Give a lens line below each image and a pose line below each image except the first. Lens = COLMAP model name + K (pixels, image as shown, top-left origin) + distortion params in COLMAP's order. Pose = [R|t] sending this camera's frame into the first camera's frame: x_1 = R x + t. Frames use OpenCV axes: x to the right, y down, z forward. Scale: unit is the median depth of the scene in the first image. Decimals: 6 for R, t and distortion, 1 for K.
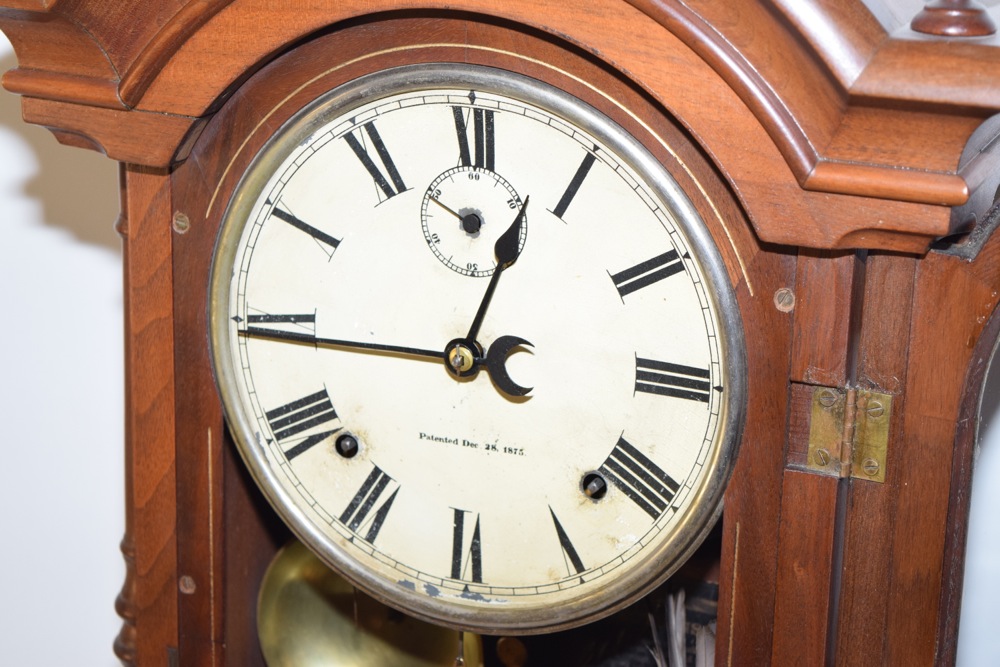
lens RADIAL K [[2226.6, 0, 505.6], [0, 2226.6, 333.0], [0, 0, 1]] dist [0.072563, 0.000000]
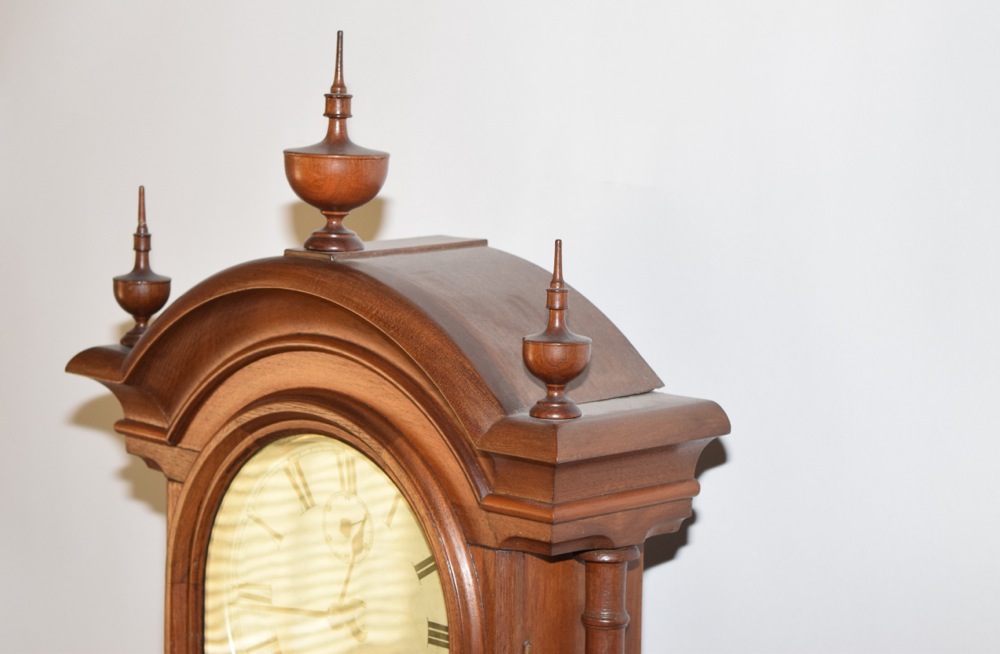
lens RADIAL K [[2511.9, 0, 478.9], [0, 2511.9, 279.2], [0, 0, 1]] dist [0.203528, 0.000000]
pose [[0.929041, 0.026453, -0.369030, 0.711601], [-0.099138, 0.978764, -0.179422, 0.086997], [0.356447, 0.203275, 0.911934, -0.610530]]
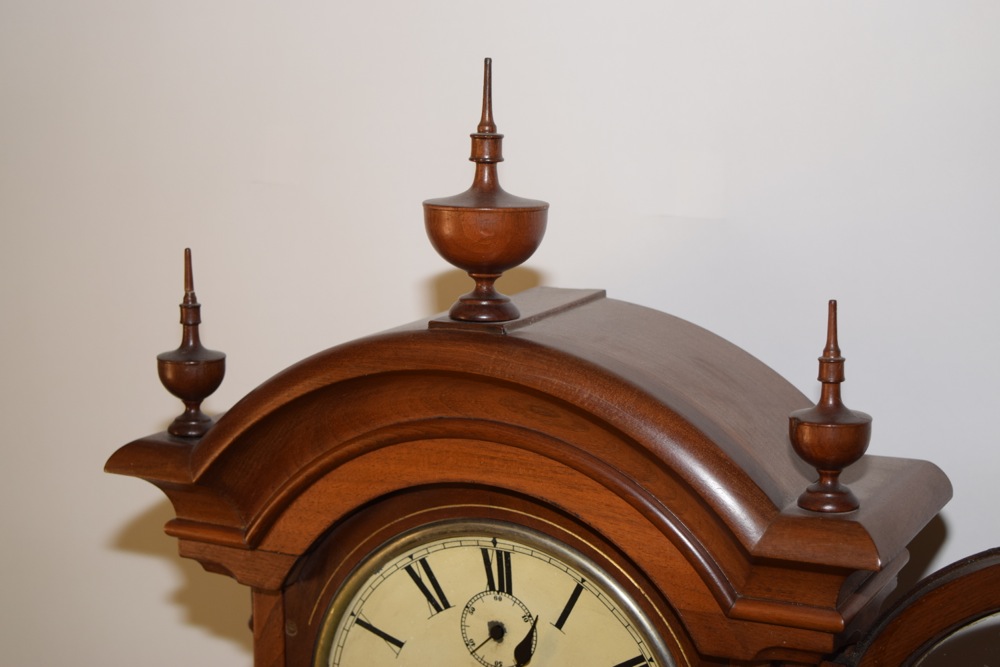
lens RADIAL K [[1796.0, 0, 509.1], [0, 1796.0, 350.7], [0, 0, 1]] dist [0.048943, 0.000000]
pose [[0.997571, -0.021683, -0.066199, 0.068188], [0.013094, 0.991748, -0.127529, -0.078885], [0.068418, 0.126353, 0.989623, -0.113480]]
